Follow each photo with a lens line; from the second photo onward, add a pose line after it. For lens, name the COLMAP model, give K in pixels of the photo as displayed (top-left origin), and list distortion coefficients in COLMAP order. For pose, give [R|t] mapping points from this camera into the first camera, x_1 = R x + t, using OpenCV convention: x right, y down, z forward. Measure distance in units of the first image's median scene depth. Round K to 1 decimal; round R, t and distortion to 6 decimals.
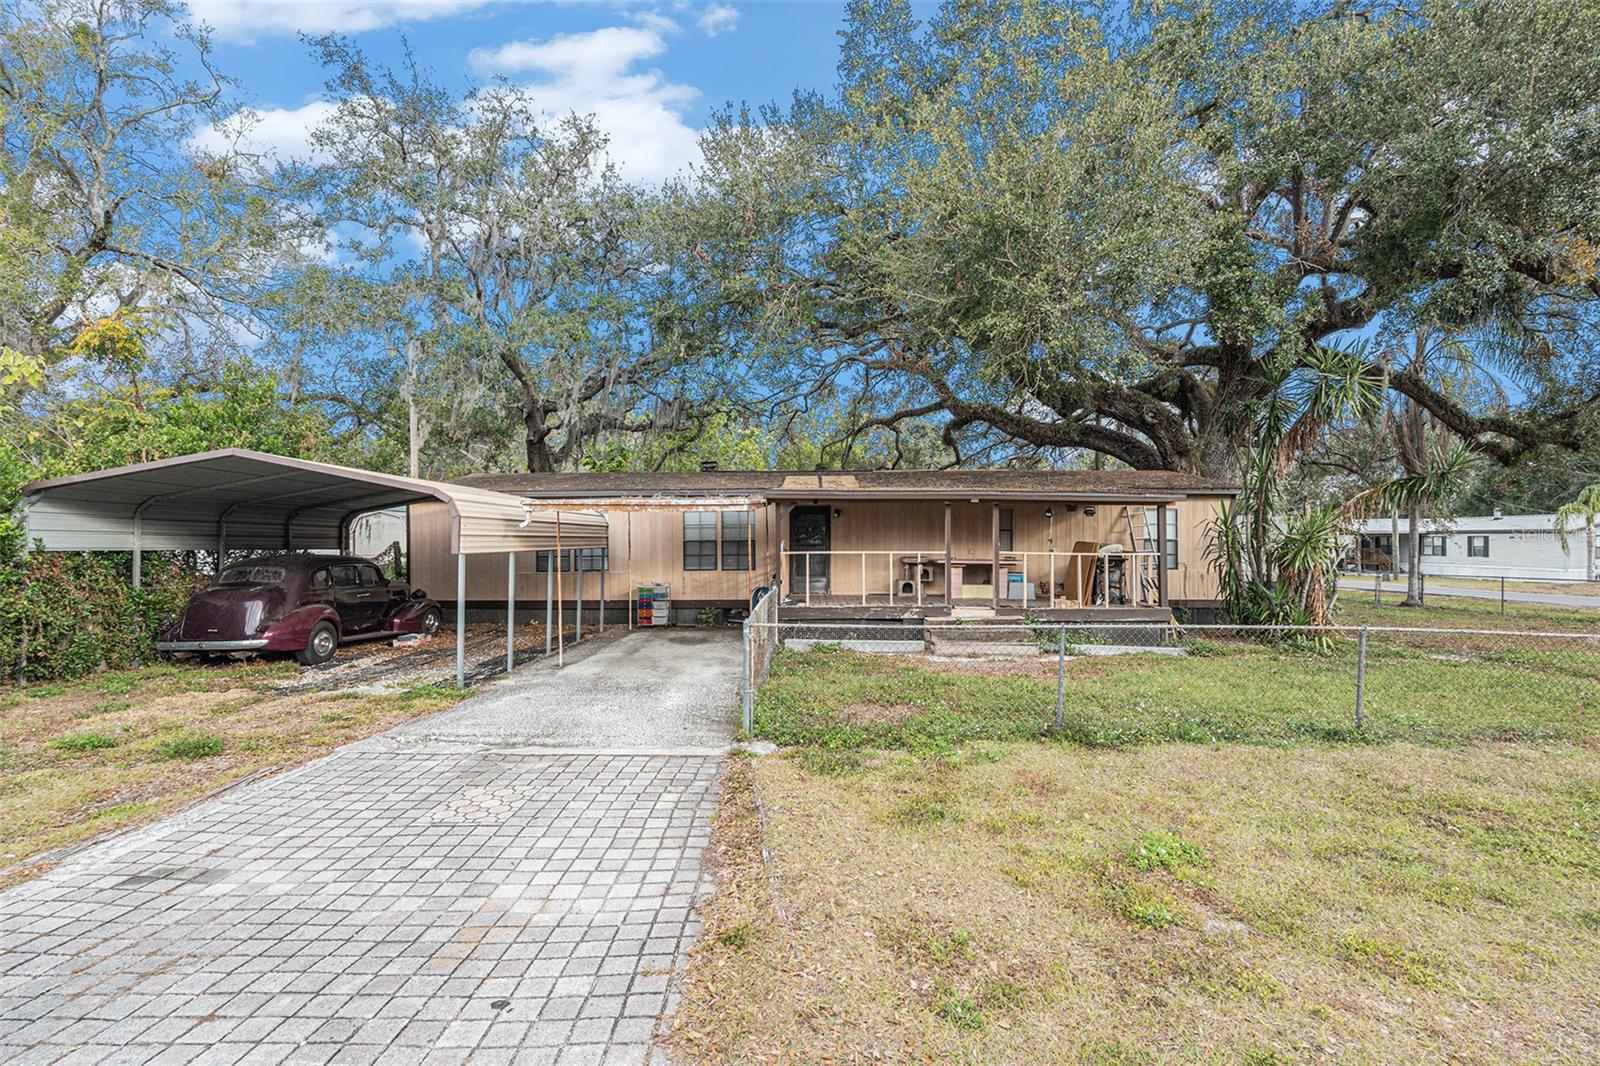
lens RADIAL K [[648.5, 0, 759.0], [0, 648.5, 542.6], [0, 0, 1]] dist [0.001185, -0.000386]
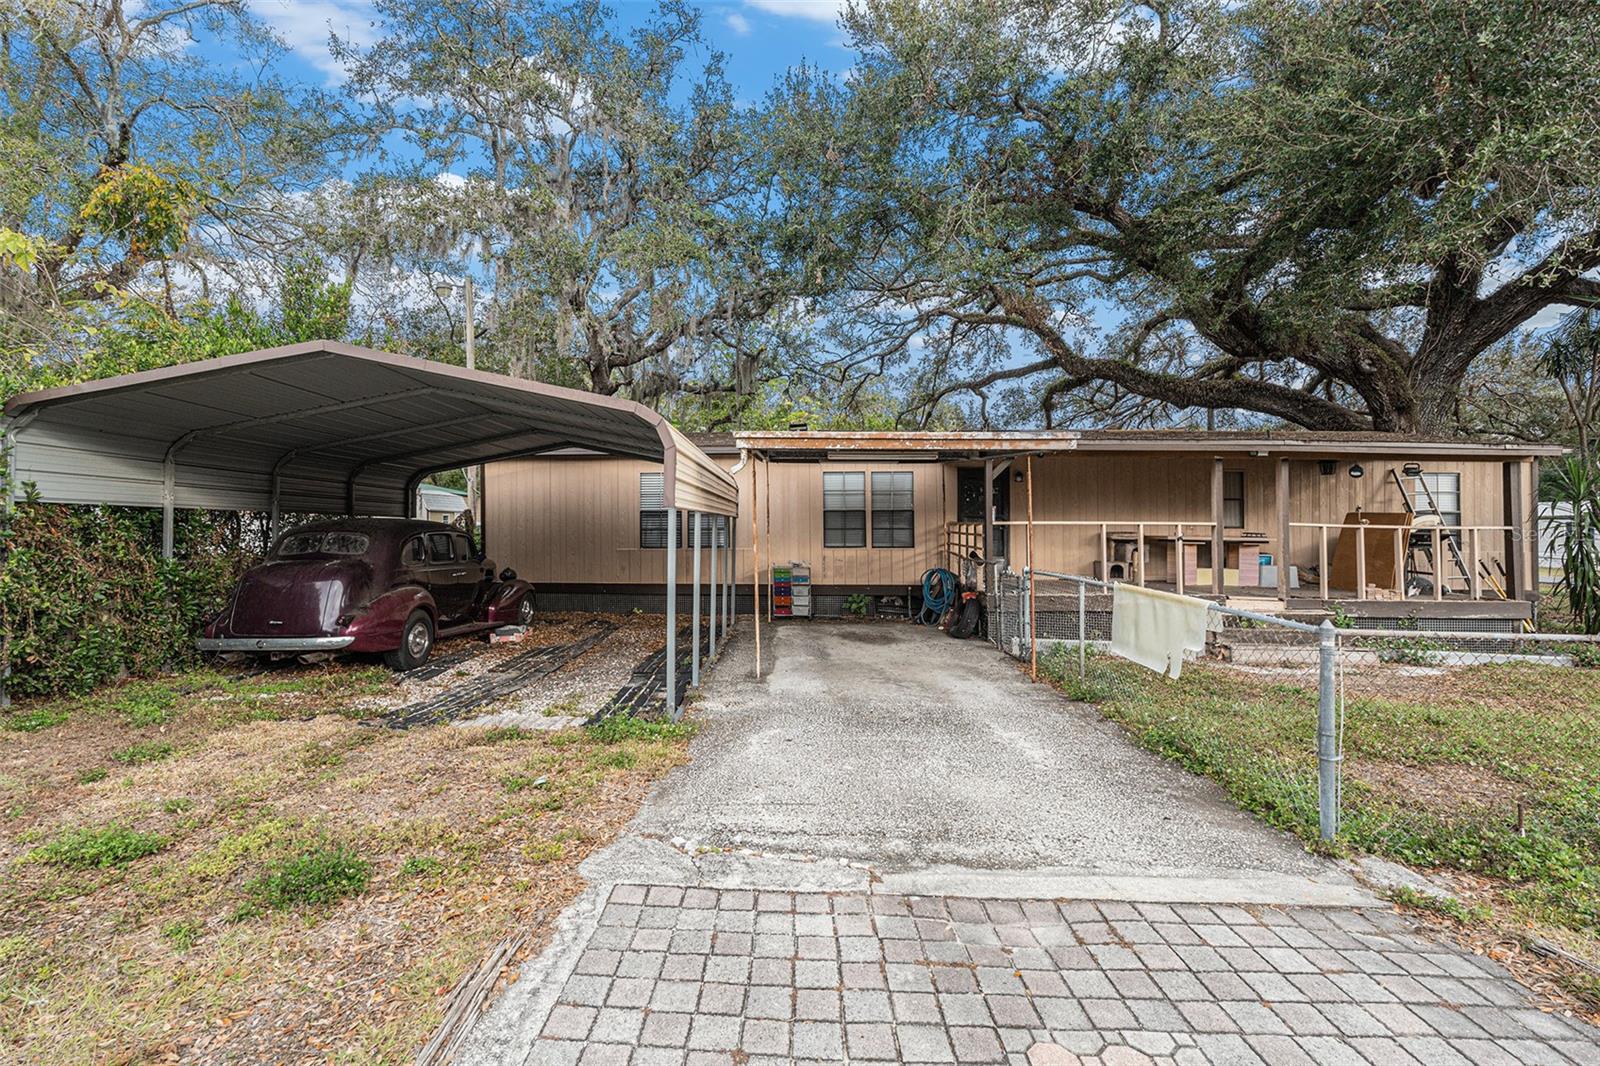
lens RADIAL K [[672.9, 0, 751.9], [0, 672.9, 525.9], [0, 0, 1]] dist [-0.000030, -0.000306]
pose [[0.999530, 0.005349, -0.030191, -0.306143], [-0.005363, 0.999986, -0.000382, 0.029328], [0.030189, 0.000544, 0.999544, 0.291536]]
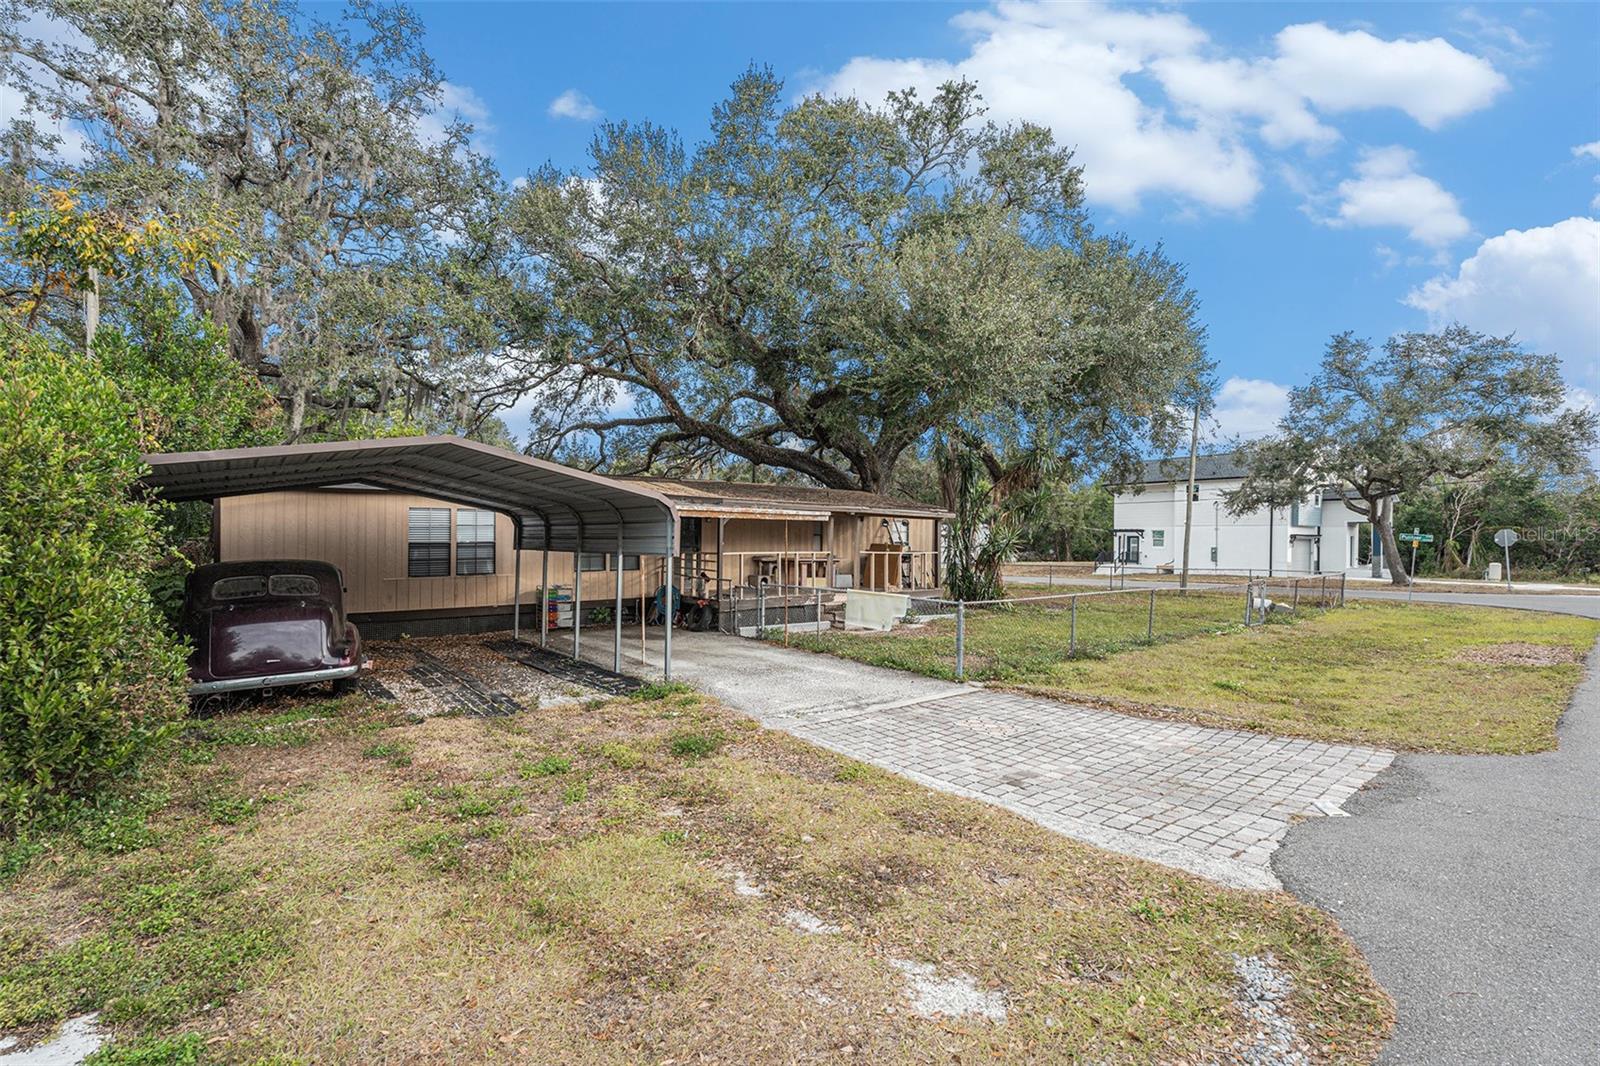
lens RADIAL K [[648.5, 0, 759.0], [0, 648.5, 542.6], [0, 0, 1]] dist [0.001185, -0.000386]
pose [[0.807286, 0.003672, 0.590149, -0.808210], [-0.003536, 0.999993, -0.001385, -0.001711], [-0.590149, -0.000969, 0.807293, 0.064961]]
